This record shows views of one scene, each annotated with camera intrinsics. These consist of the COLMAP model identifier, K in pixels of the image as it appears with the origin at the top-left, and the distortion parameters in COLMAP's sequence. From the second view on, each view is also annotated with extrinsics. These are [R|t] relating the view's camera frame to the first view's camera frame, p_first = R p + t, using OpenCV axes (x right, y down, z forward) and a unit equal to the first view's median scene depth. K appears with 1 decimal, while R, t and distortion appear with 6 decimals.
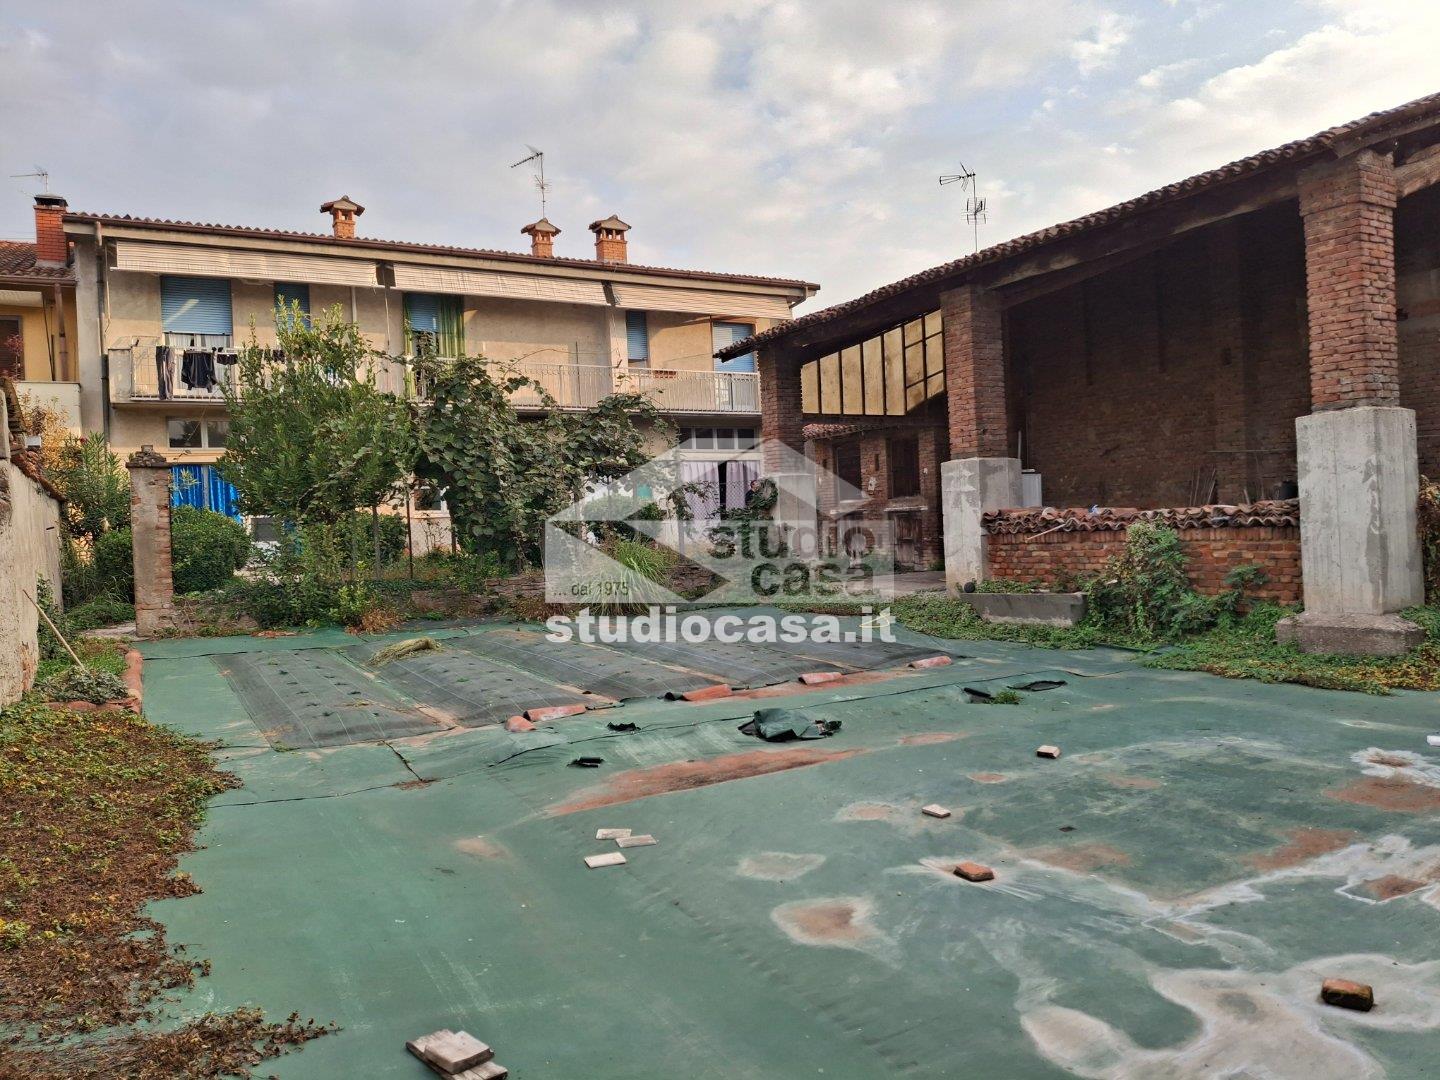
lens RADIAL K [[1038.6, 0, 720.0], [0, 1038.6, 540.0], [0, 0, 1]] dist [0.073880, -0.120078]
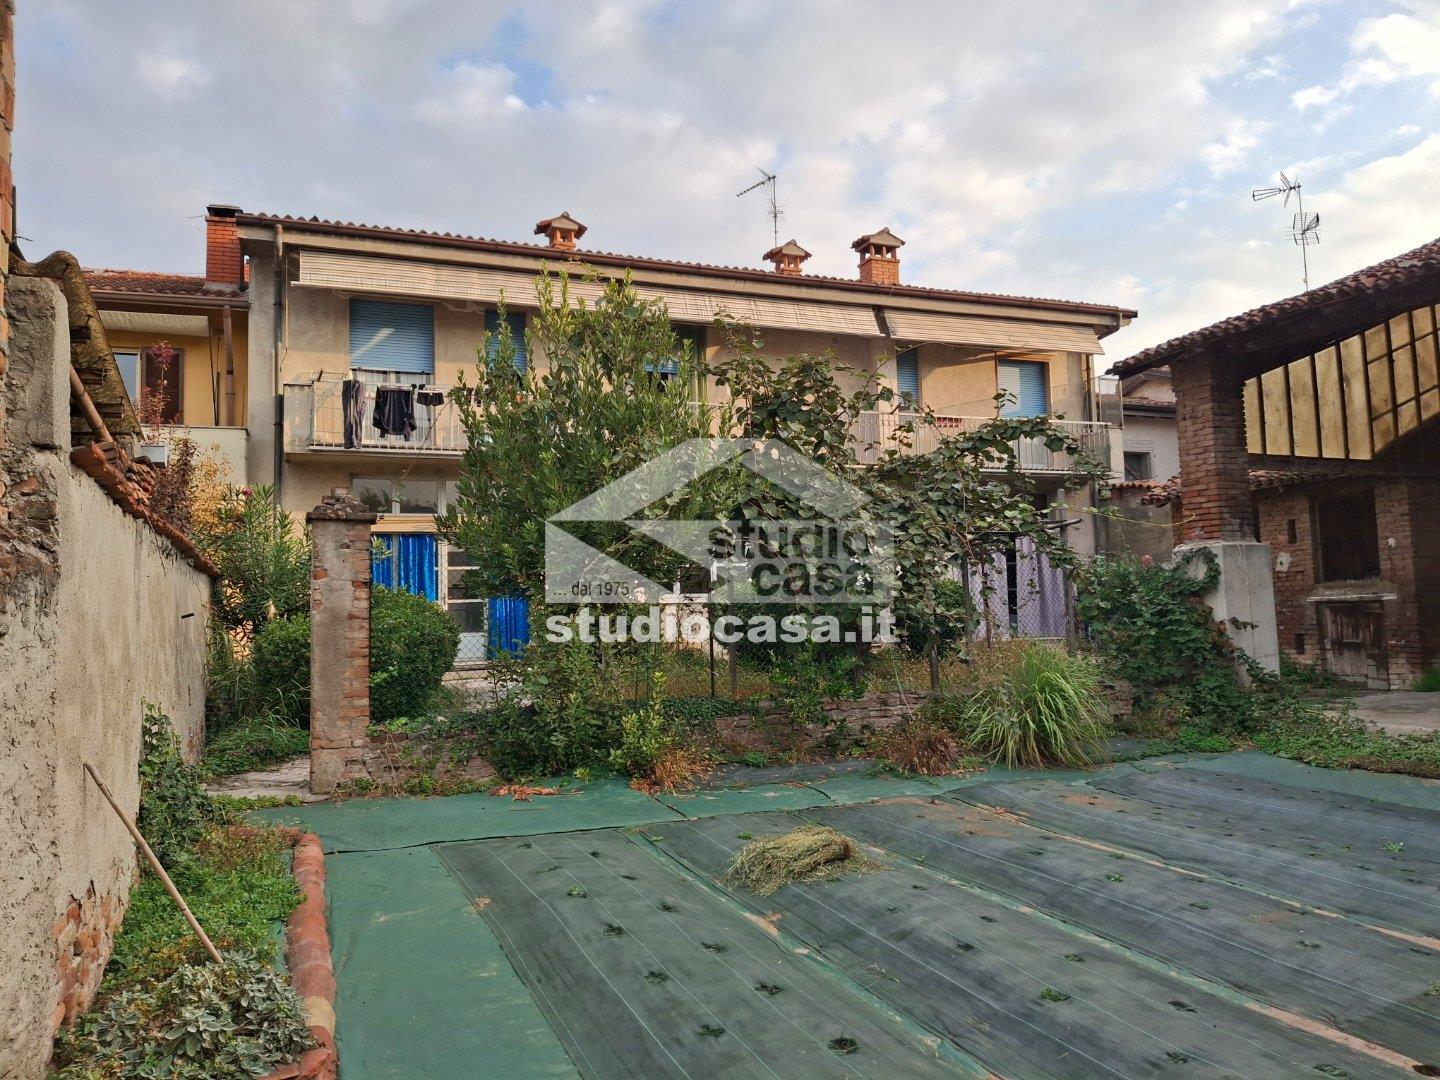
lens RADIAL K [[1072.3, 0, 739.7], [0, 1072.3, 532.1], [0, 0, 1]] dist [0.076144, -0.115745]
pose [[0.992780, 0.000407, -0.119952, -0.158924], [-0.011260, 0.995895, -0.089814, -0.004413], [0.119424, 0.090516, 0.988709, 0.268579]]
